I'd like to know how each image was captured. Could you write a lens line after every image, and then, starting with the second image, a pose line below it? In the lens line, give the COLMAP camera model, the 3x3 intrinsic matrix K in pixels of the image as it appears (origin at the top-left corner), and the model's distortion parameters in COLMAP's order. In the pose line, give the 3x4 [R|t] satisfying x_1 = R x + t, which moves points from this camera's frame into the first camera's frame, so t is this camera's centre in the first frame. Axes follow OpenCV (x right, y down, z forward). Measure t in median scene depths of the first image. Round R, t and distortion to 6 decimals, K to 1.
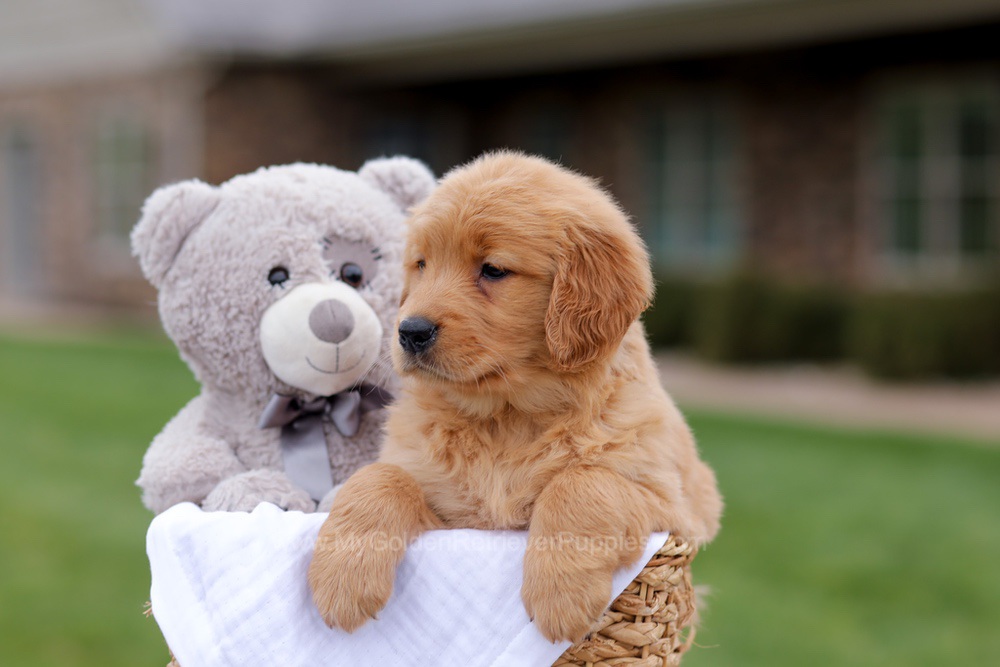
lens RADIAL K [[2788.7, 0, 498.9], [0, 2788.7, 700.4], [0, 0, 1]] dist [-0.300747, 0.680879]
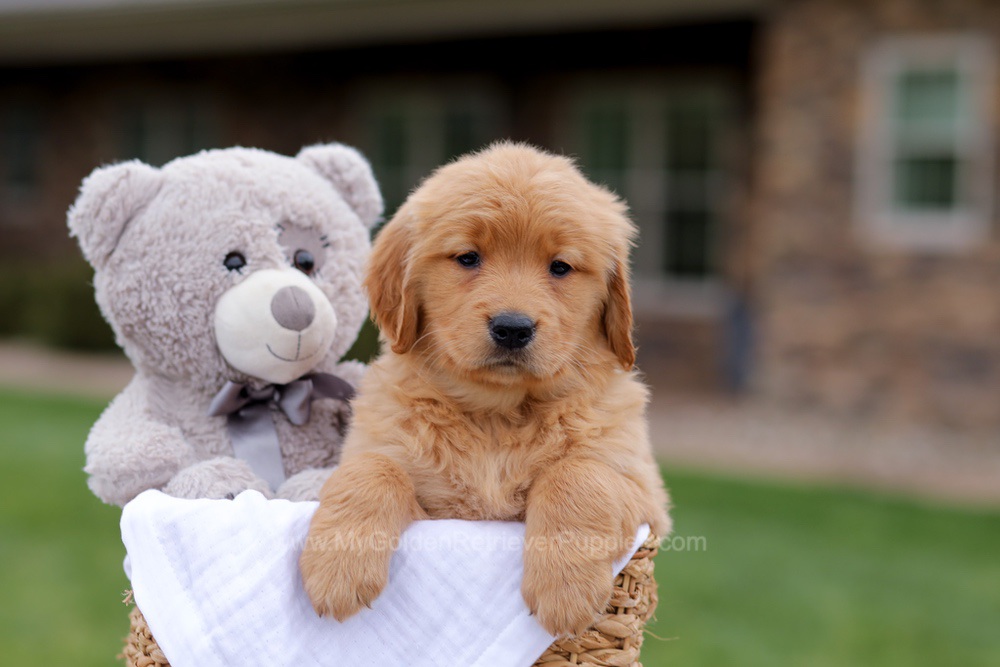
lens RADIAL K [[2788.7, 0, 498.9], [0, 2788.7, 700.4], [0, 0, 1]] dist [-0.300747, 0.680879]
pose [[0.984802, -0.000838, 0.173679, -0.157587], [0.000878, 1.000000, -0.000155, 0.003123], [-0.173679, 0.000305, 0.984802, 0.015637]]
